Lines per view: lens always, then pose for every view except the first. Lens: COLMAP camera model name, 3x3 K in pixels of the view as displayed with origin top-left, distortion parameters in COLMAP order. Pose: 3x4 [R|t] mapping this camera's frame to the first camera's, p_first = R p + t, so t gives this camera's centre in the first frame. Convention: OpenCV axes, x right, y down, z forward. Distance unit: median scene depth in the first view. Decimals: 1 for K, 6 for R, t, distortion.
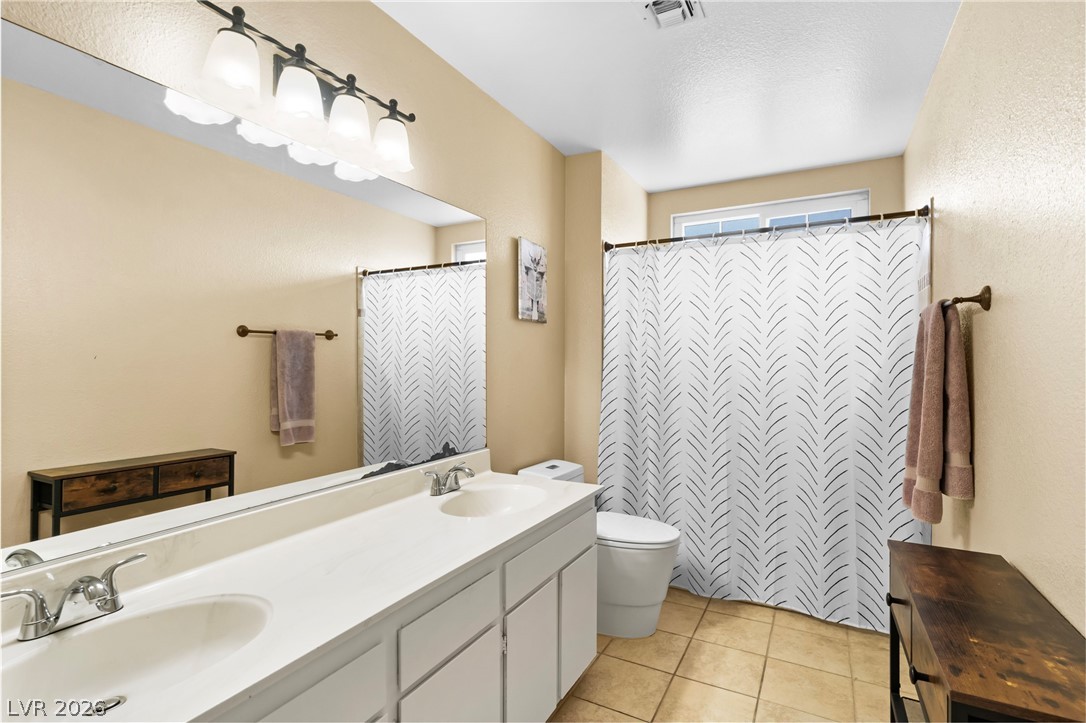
lens RADIAL K [[523.7, 0, 540.3], [0, 523.7, 360.8], [0, 0, 1]] dist [0.000707, -0.000398]
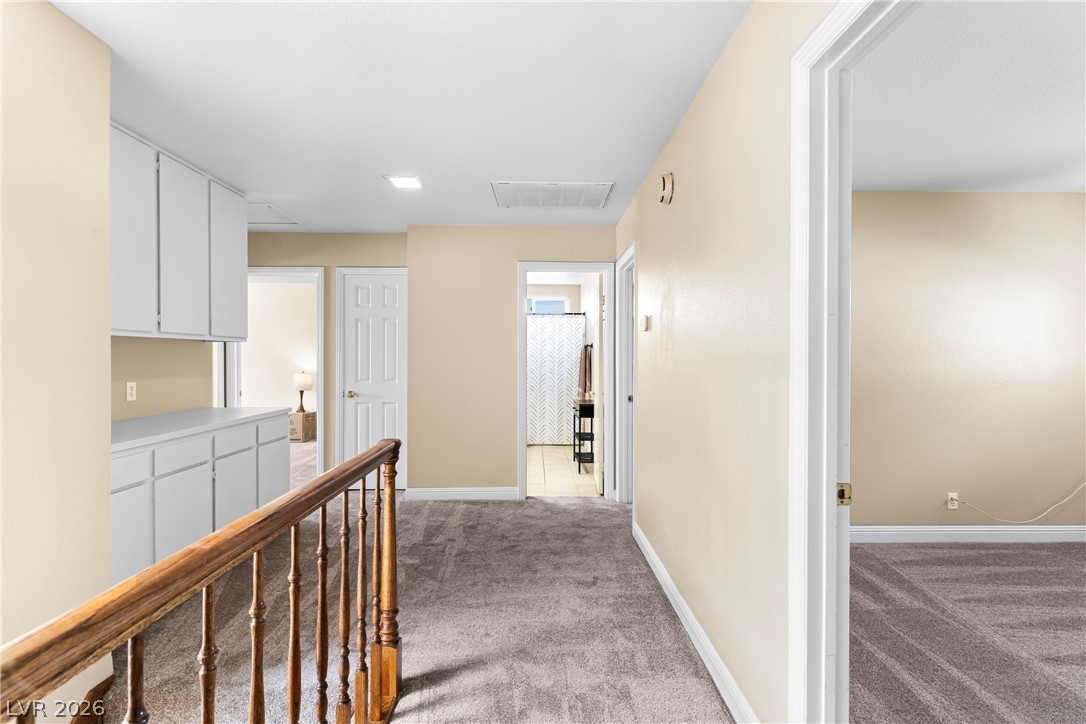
lens RADIAL K [[523.7, 0, 544.7], [0, 523.7, 358.6], [0, 0, 1]] dist [0.000707, -0.000398]
pose [[0.870415, 0.001119, 0.492317, -1.085256], [-0.003237, 0.999989, 0.003451, -0.016527], [-0.492307, -0.004597, 0.870409, -1.715233]]
